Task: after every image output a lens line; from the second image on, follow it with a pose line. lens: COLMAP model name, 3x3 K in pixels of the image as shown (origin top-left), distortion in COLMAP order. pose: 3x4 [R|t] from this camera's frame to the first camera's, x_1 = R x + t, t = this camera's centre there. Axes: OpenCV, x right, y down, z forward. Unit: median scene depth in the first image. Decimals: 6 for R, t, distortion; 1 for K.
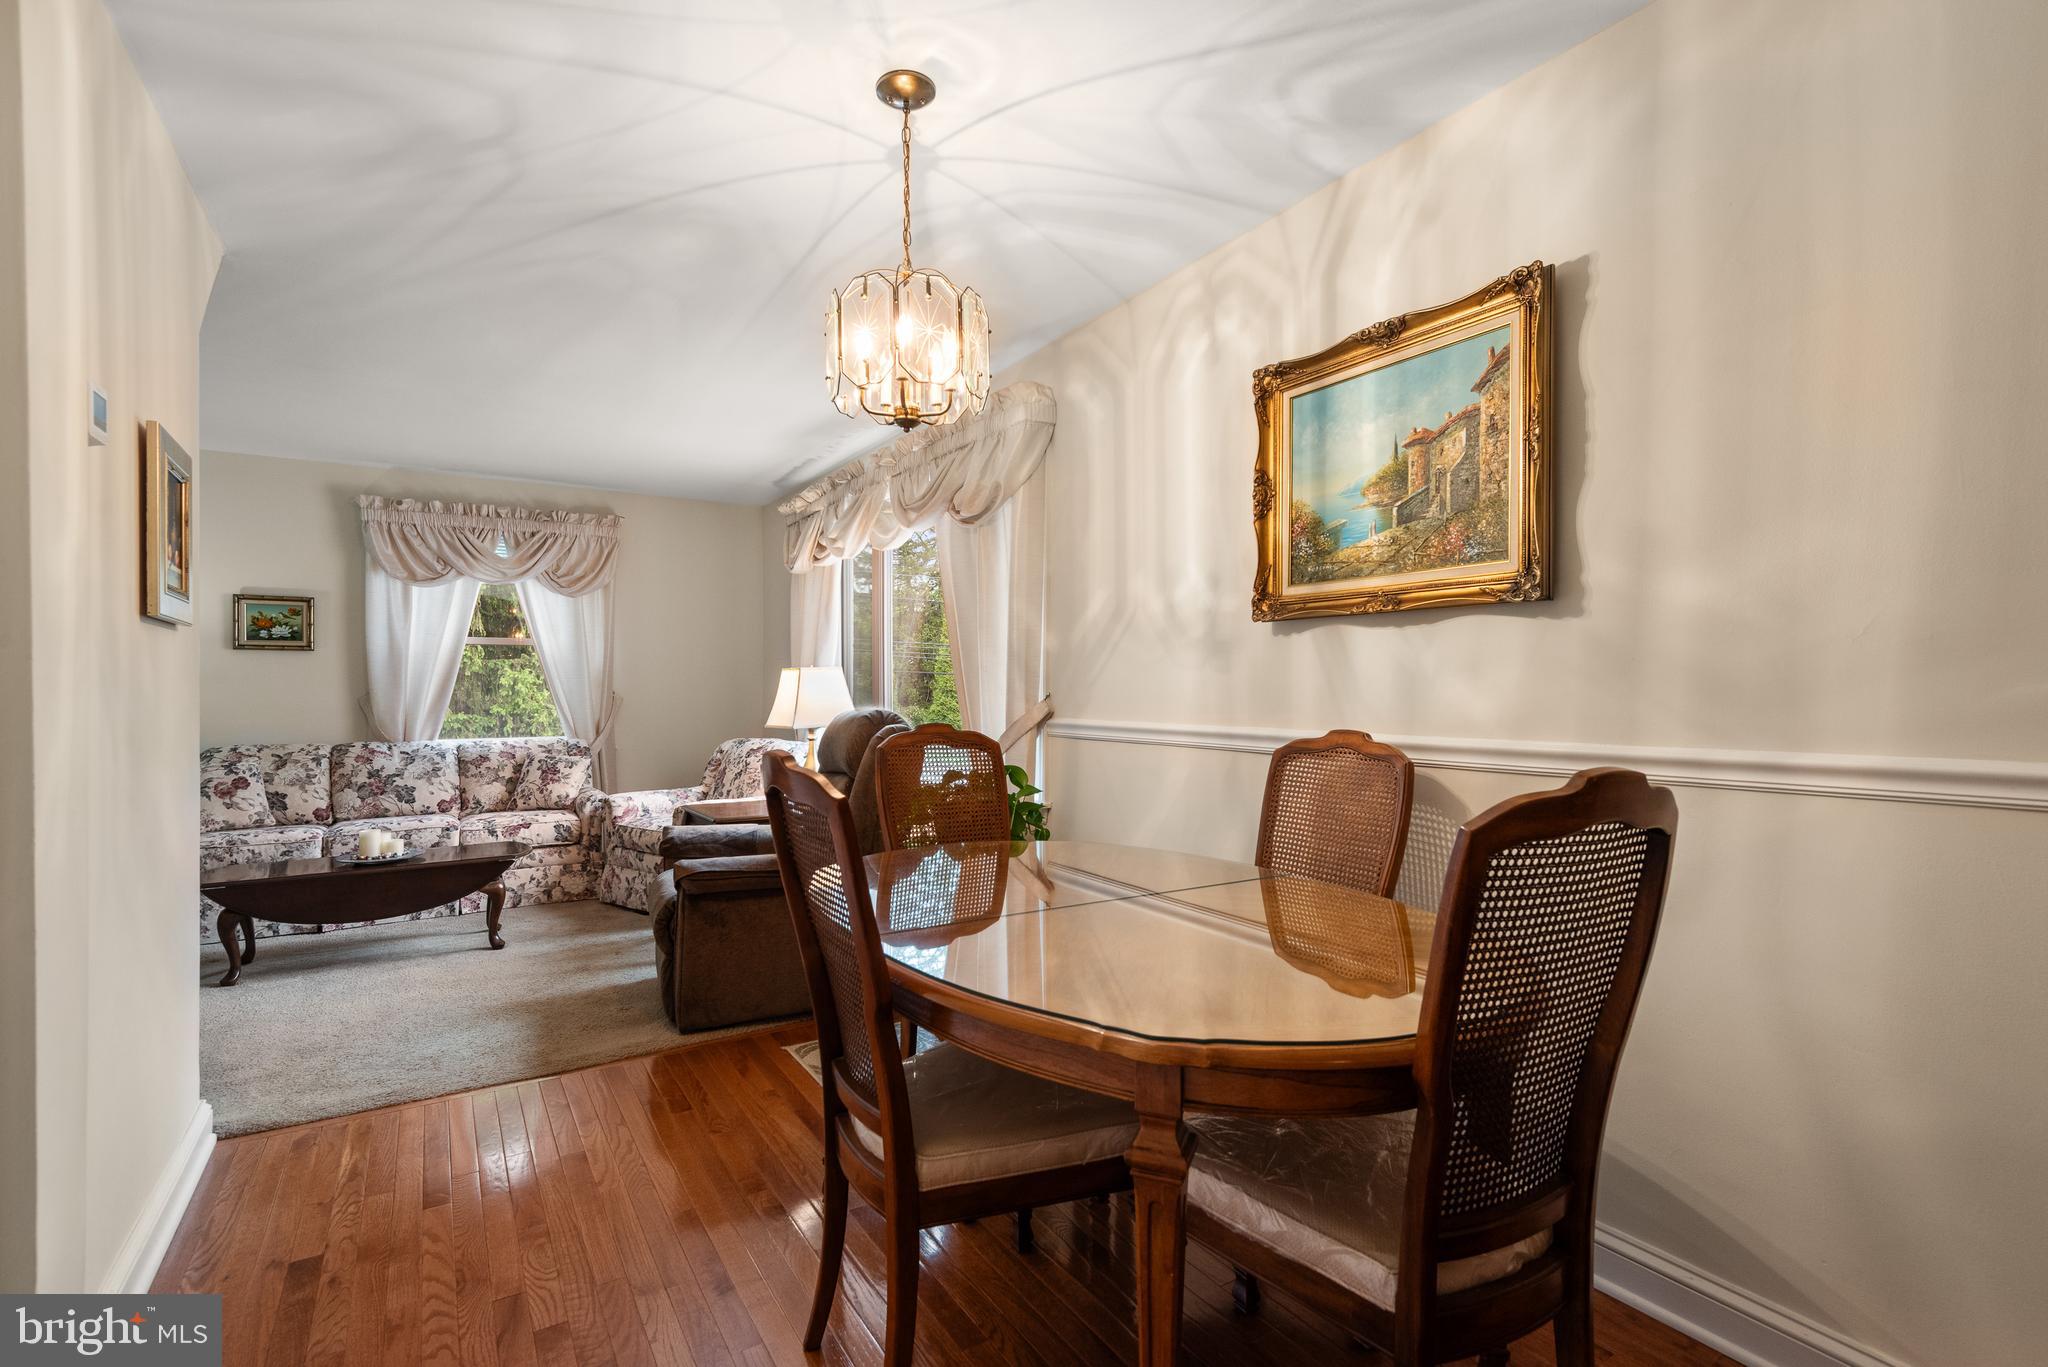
lens RADIAL K [[948.6, 0, 1016.1], [0, 948.6, 689.9], [0, 0, 1]] dist [0.026152, -0.000399]
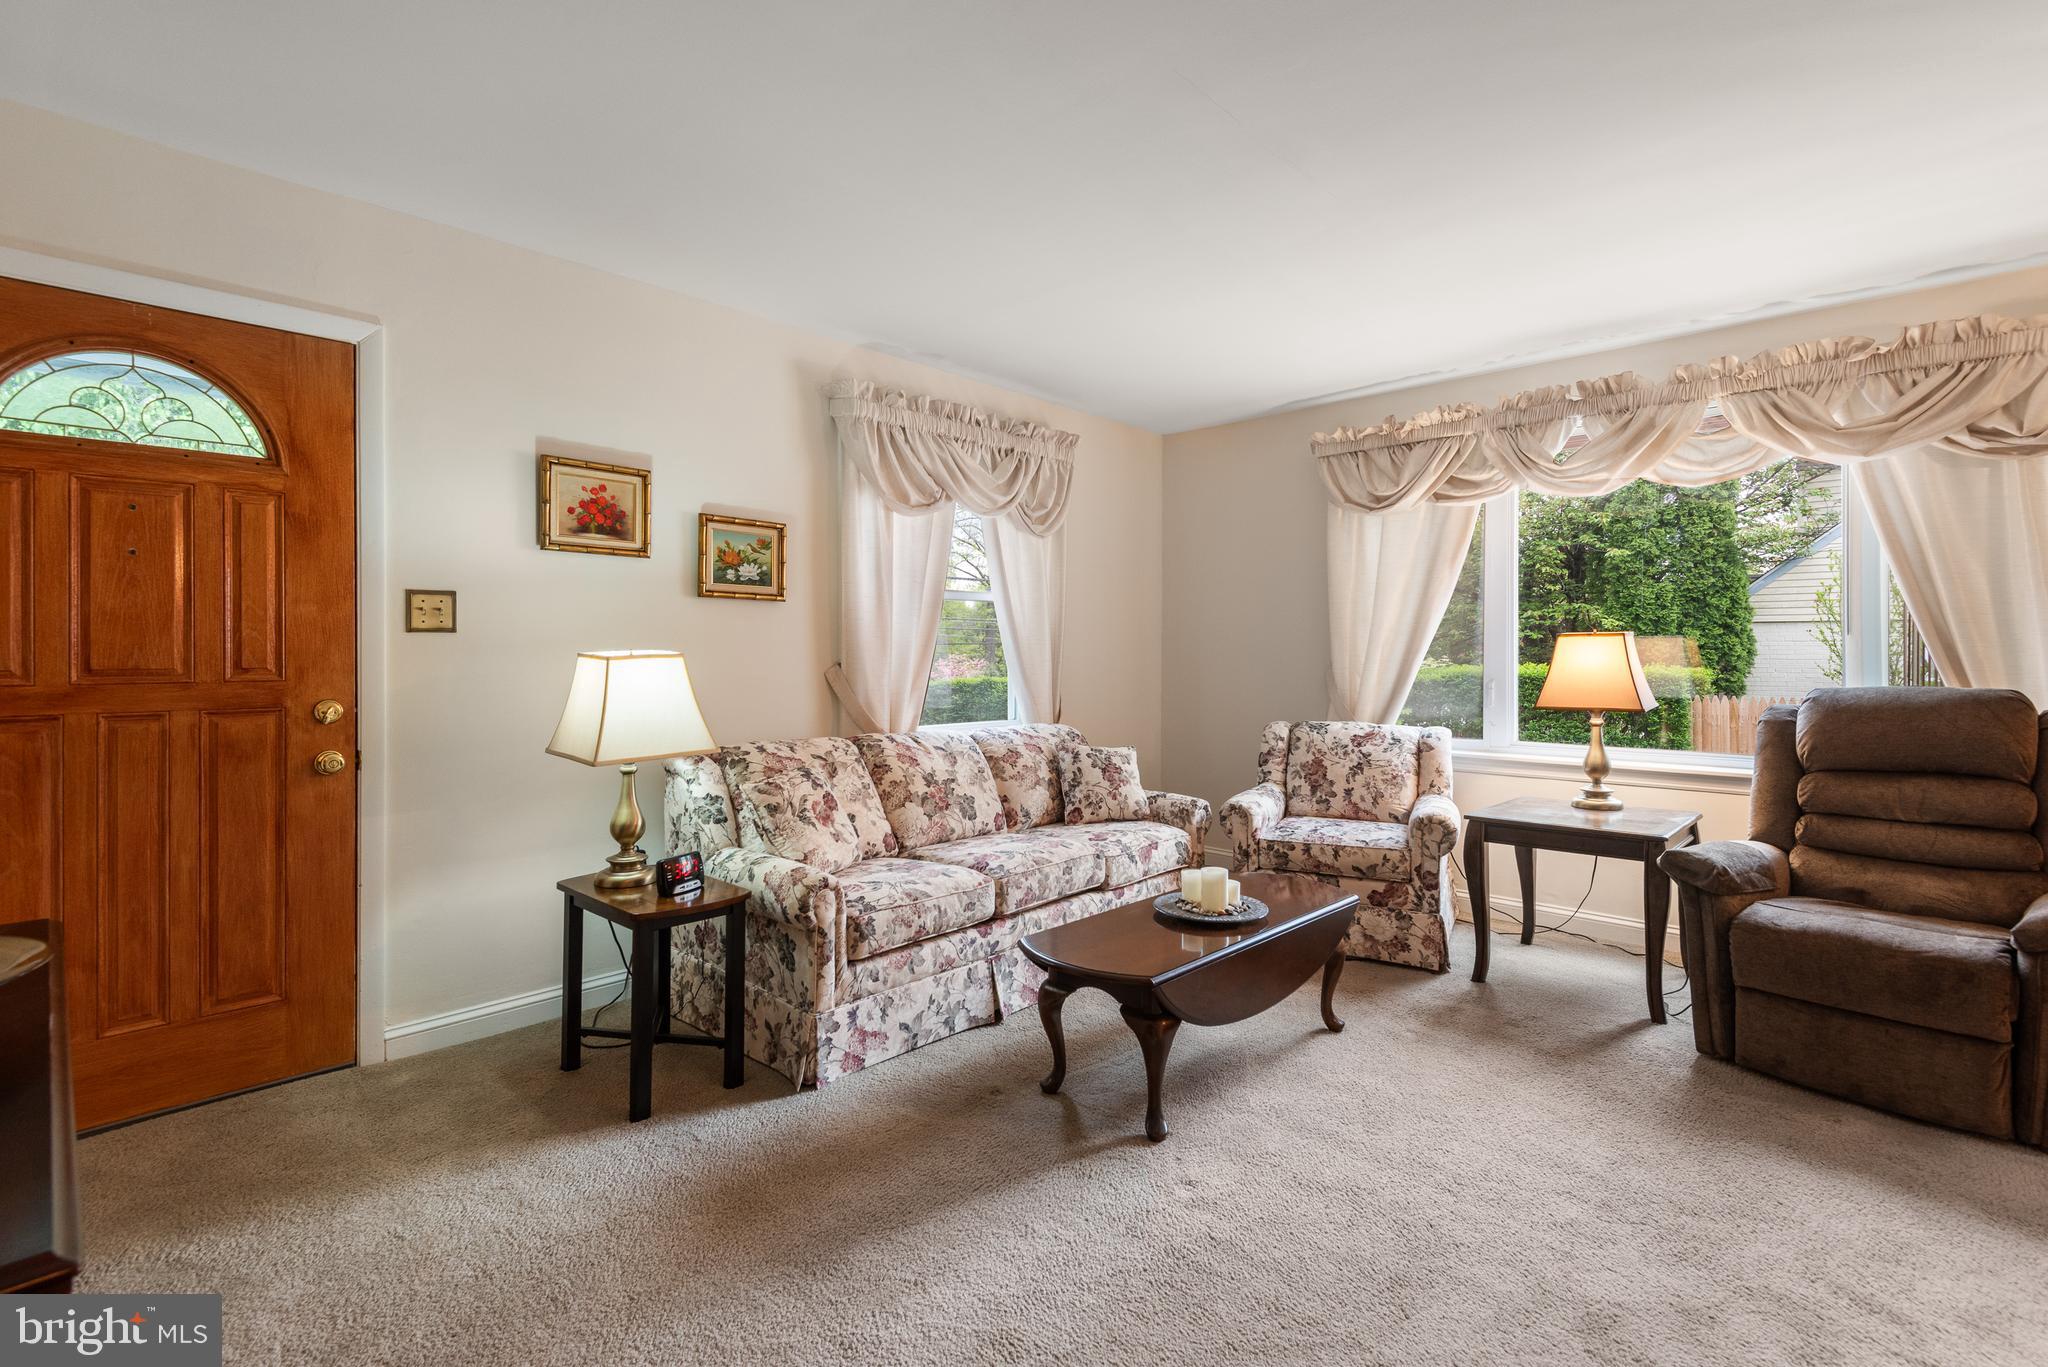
lens RADIAL K [[982.0, 0, 1056.1], [0, 982.0, 617.2], [0, 0, 1]] dist [0.028956, -0.000196]
pose [[0.963530, 0.014469, 0.267209, -1.372310], [-0.004001, 0.999205, -0.039677, -0.003463], [-0.267570, 0.037161, 0.962821, 0.507554]]
